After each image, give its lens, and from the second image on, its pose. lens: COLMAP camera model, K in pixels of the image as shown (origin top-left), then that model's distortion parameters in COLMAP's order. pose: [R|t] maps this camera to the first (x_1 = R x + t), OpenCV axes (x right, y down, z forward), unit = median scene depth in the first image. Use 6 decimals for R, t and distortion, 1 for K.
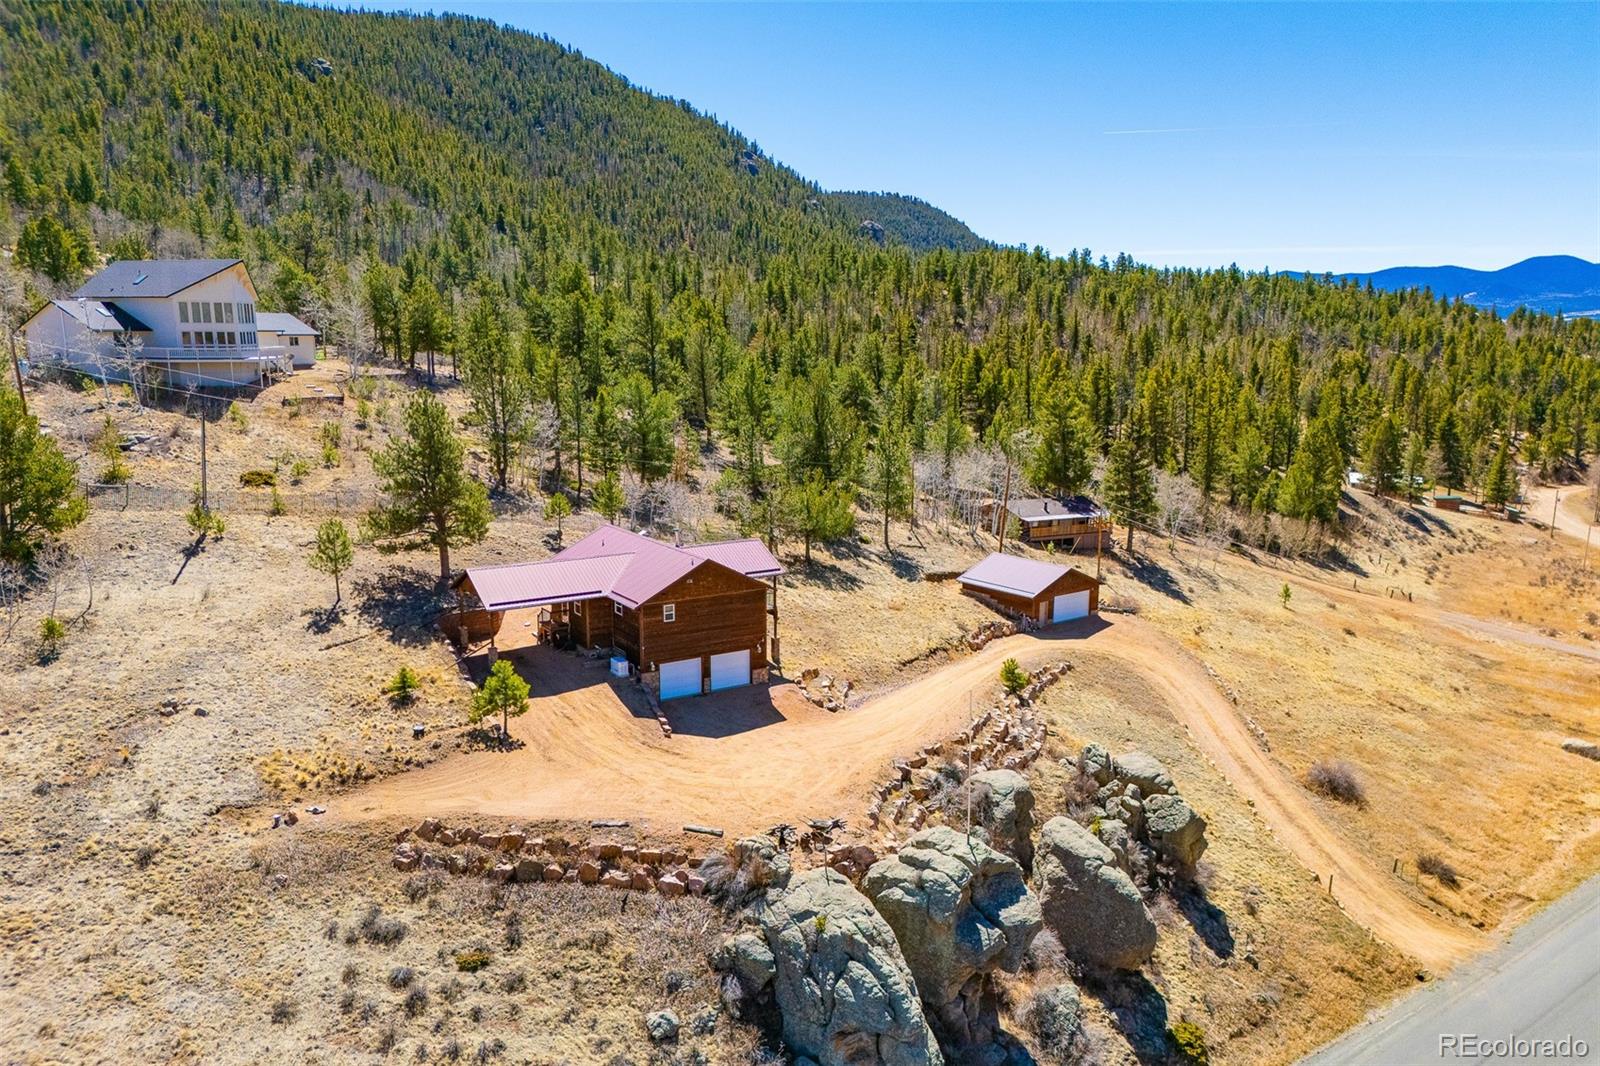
lens RADIAL K [[1165.6, 0, 800.0], [0, 1165.6, 533.0], [0, 0, 1]] dist [0.091806, -0.072019]
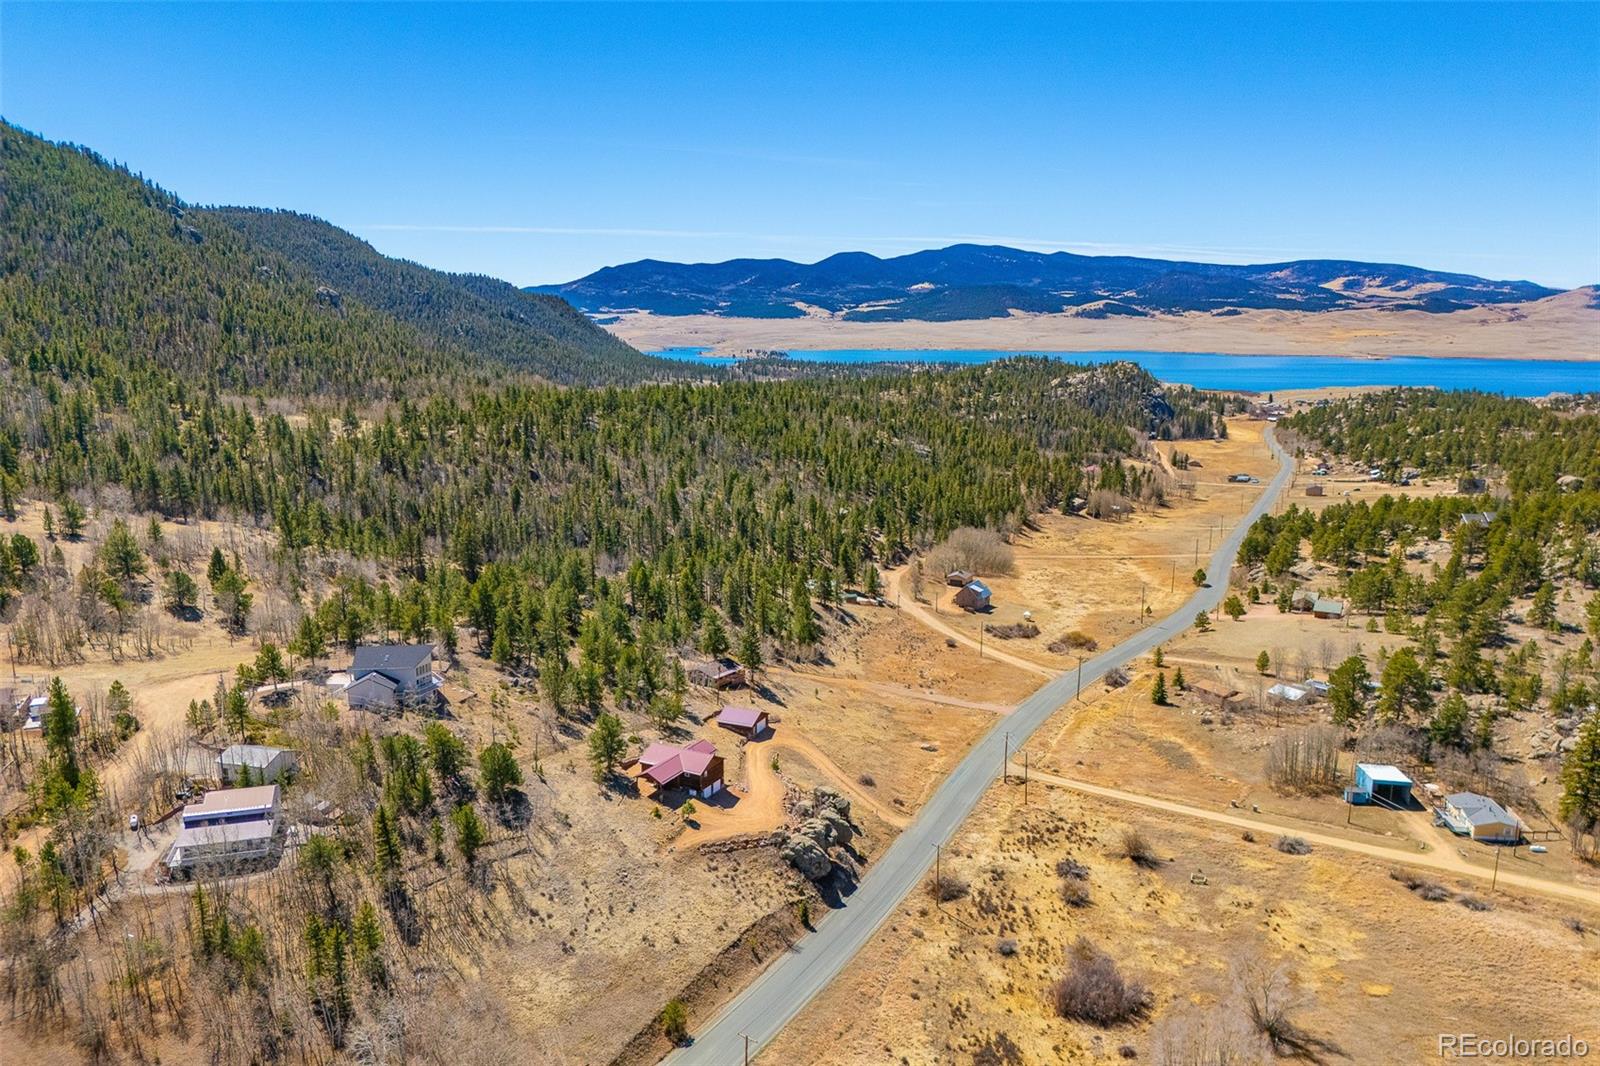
lens RADIAL K [[1165.6, 0, 800.0], [0, 1165.6, 533.0], [0, 0, 1]] dist [0.091806, -0.072019]
pose [[0.874294, -0.091176, 0.476757, -0.786298], [0.084235, 0.995797, 0.035966, -0.398017], [-0.478032, 0.008714, 0.878299, -1.154486]]
